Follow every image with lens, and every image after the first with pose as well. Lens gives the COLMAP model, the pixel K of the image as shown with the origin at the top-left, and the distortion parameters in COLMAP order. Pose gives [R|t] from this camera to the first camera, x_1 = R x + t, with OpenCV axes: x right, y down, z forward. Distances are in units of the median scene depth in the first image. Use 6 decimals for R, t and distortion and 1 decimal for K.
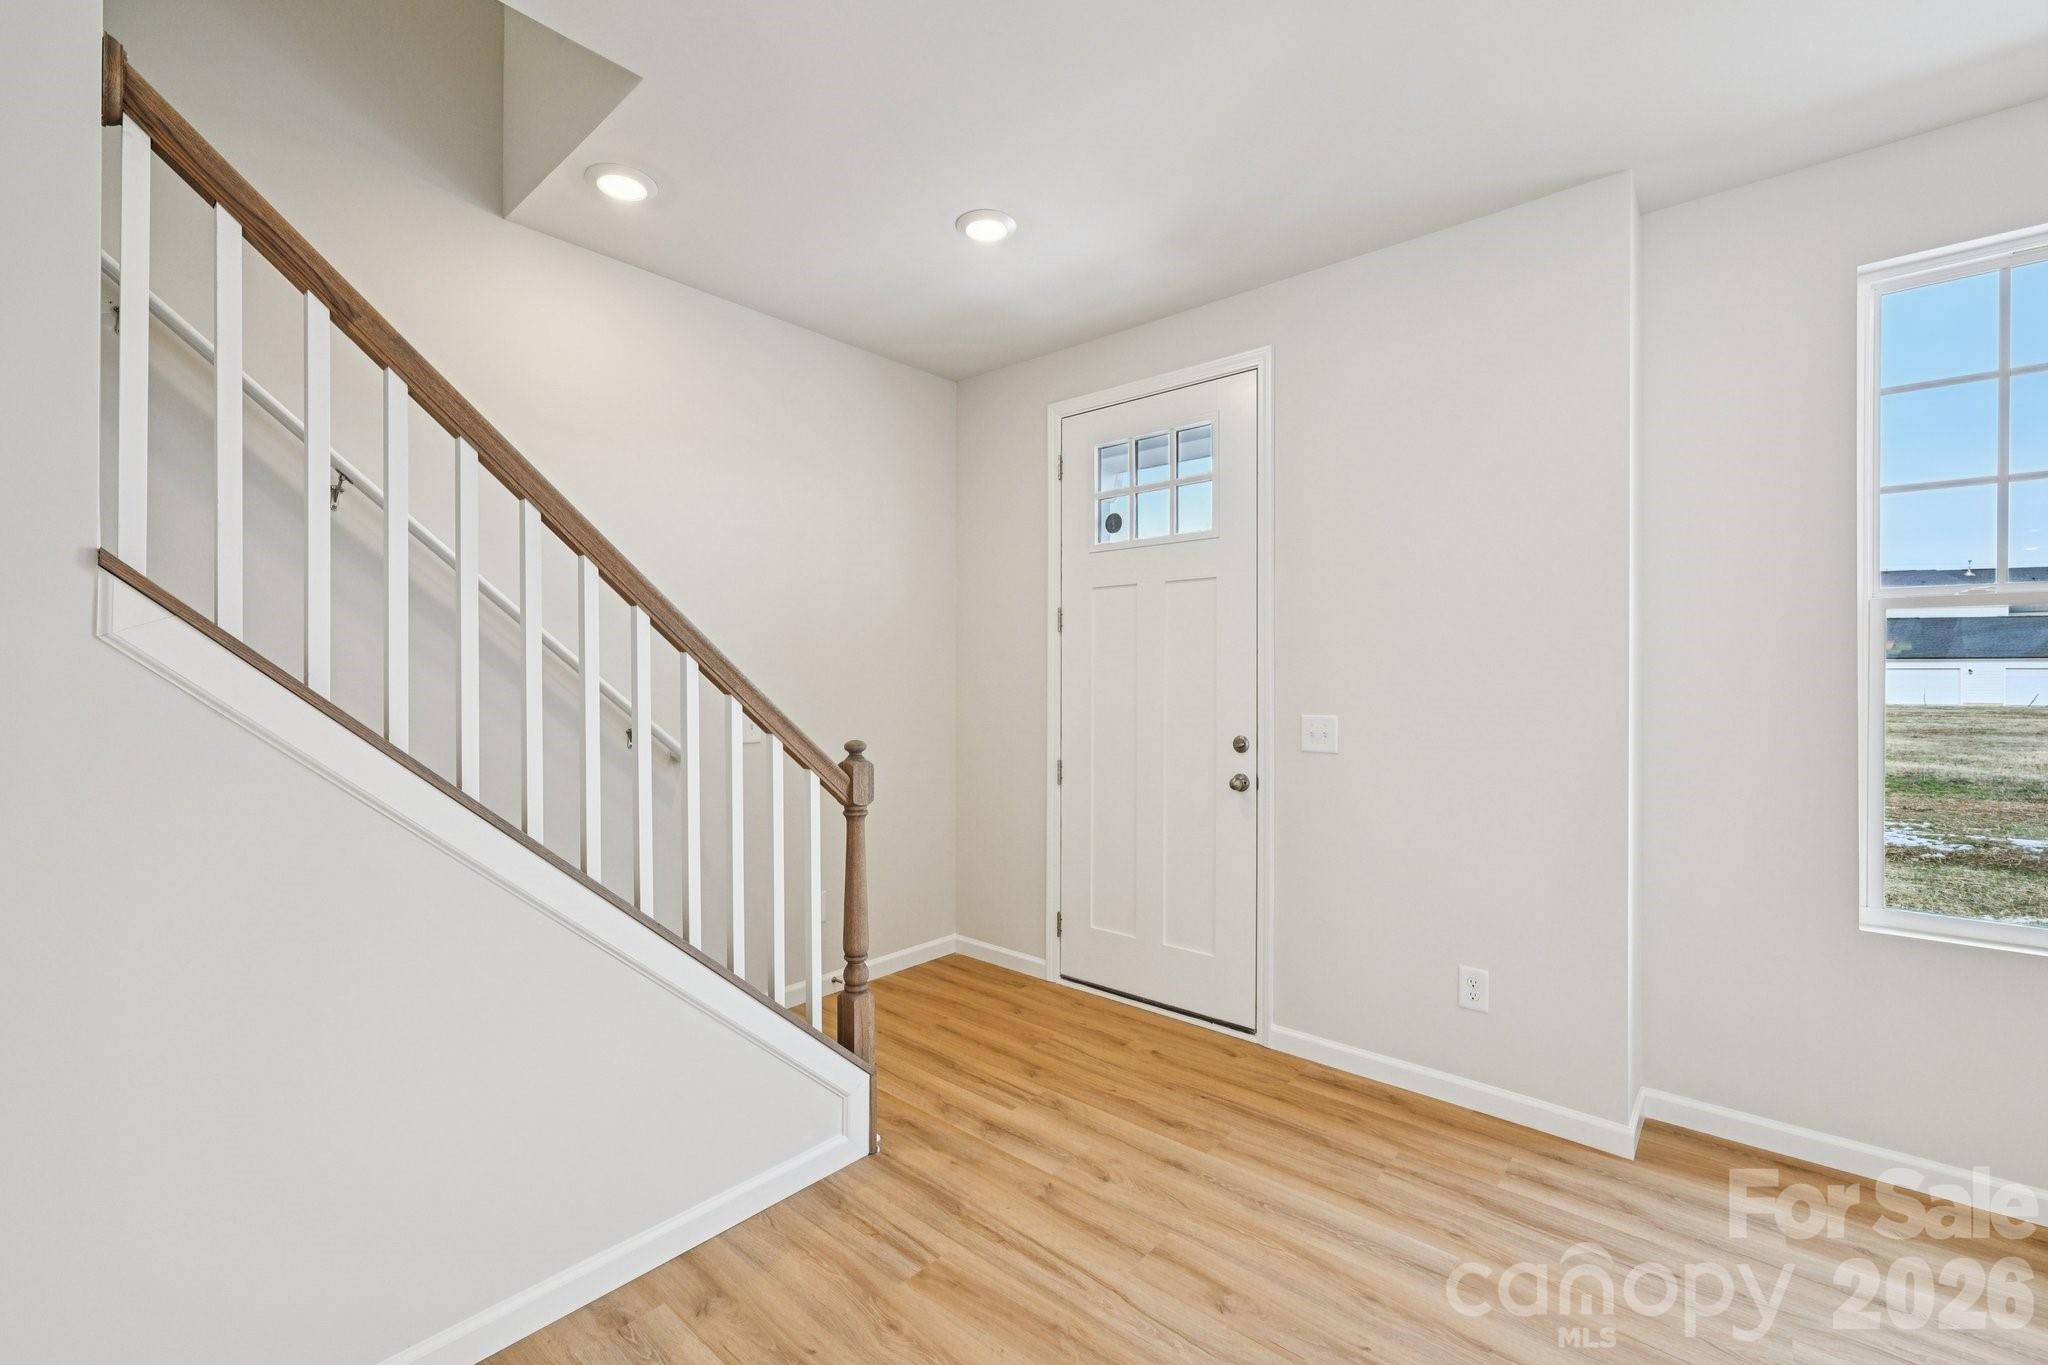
lens RADIAL K [[853.2, 0, 1035.3], [0, 853.2, 689.7], [0, 0, 1]] dist [-0.001553, 0.000408]
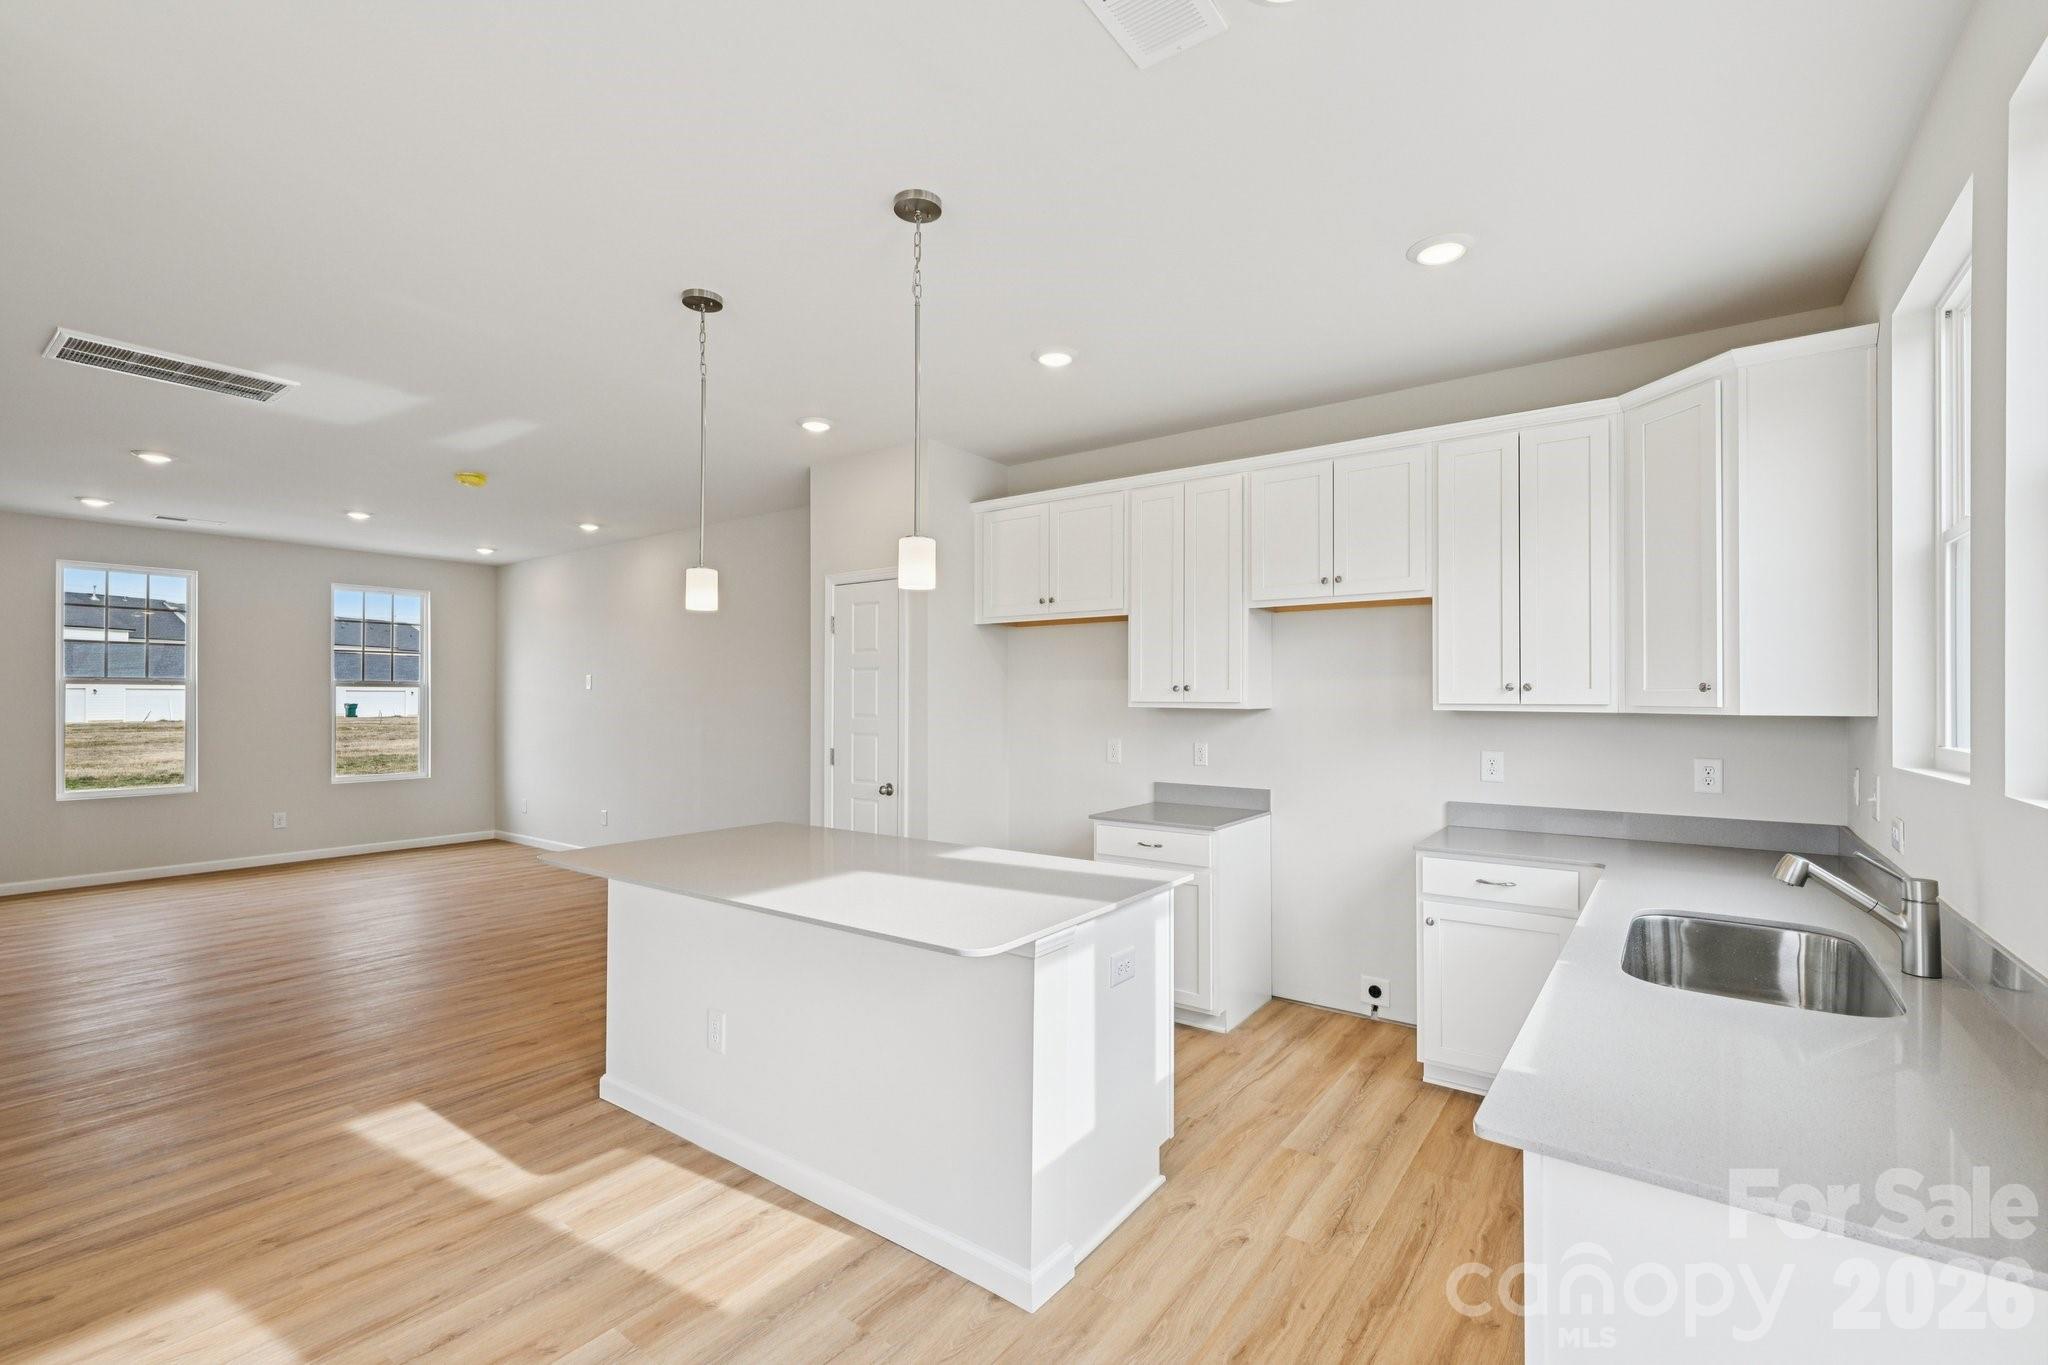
lens RADIAL K [[853.2, 0, 1022.9], [0, 853.2, 688.6], [0, 0, 1]] dist [-0.001553, 0.000408]
pose [[-0.088529, 0.009783, 0.996026, -0.252966], [0.011818, 0.999892, -0.008771, -0.004063], [-0.996004, 0.010995, -0.088635, -0.231266]]
